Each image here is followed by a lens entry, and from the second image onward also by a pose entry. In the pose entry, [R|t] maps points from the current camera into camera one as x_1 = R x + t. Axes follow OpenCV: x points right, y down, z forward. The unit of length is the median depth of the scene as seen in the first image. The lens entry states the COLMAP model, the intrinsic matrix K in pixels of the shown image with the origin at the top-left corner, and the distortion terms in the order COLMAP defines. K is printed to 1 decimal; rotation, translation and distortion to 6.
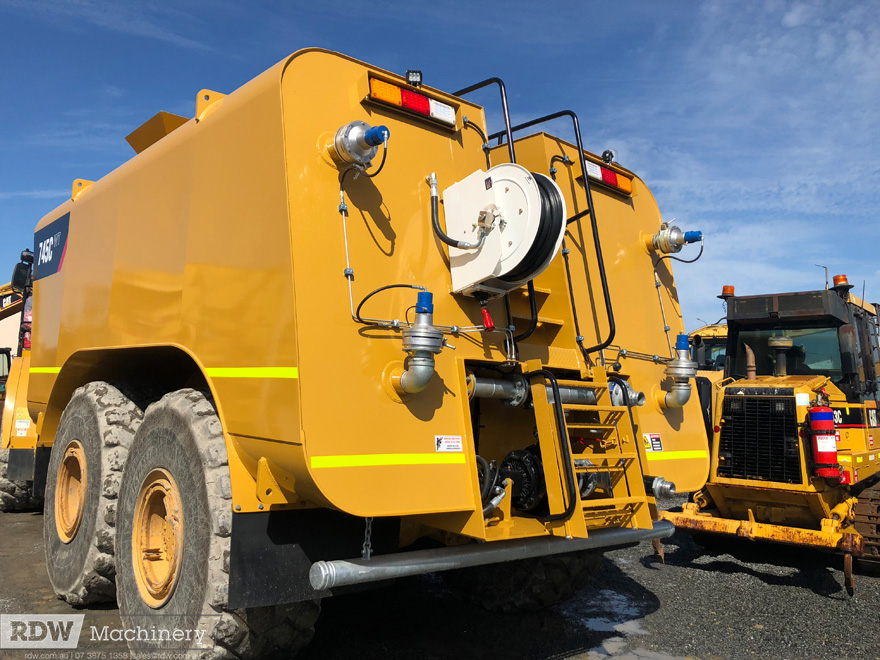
lens RADIAL K [[734.2, 0, 439.2], [0, 734.2, 319.2], [0, 0, 1]] dist [0.031498, -0.012180]
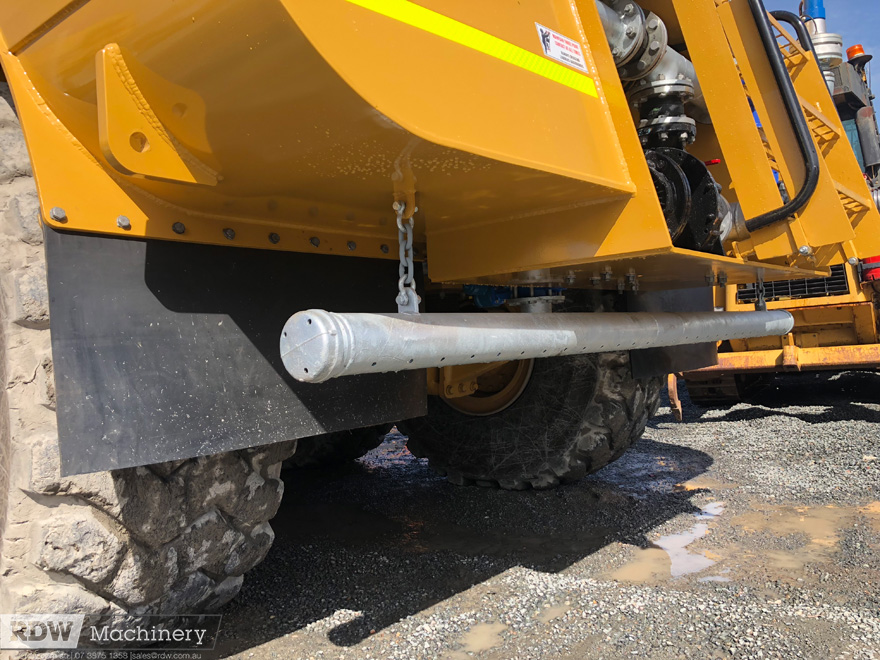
lens RADIAL K [[734.2, 0, 439.2], [0, 734.2, 319.2], [0, 0, 1]] dist [0.031498, -0.012180]
pose [[0.980946, -0.098509, 0.167455, -0.144192], [0.085698, 0.992933, 0.082103, 0.280601], [-0.174359, -0.066188, 0.982455, 0.565950]]
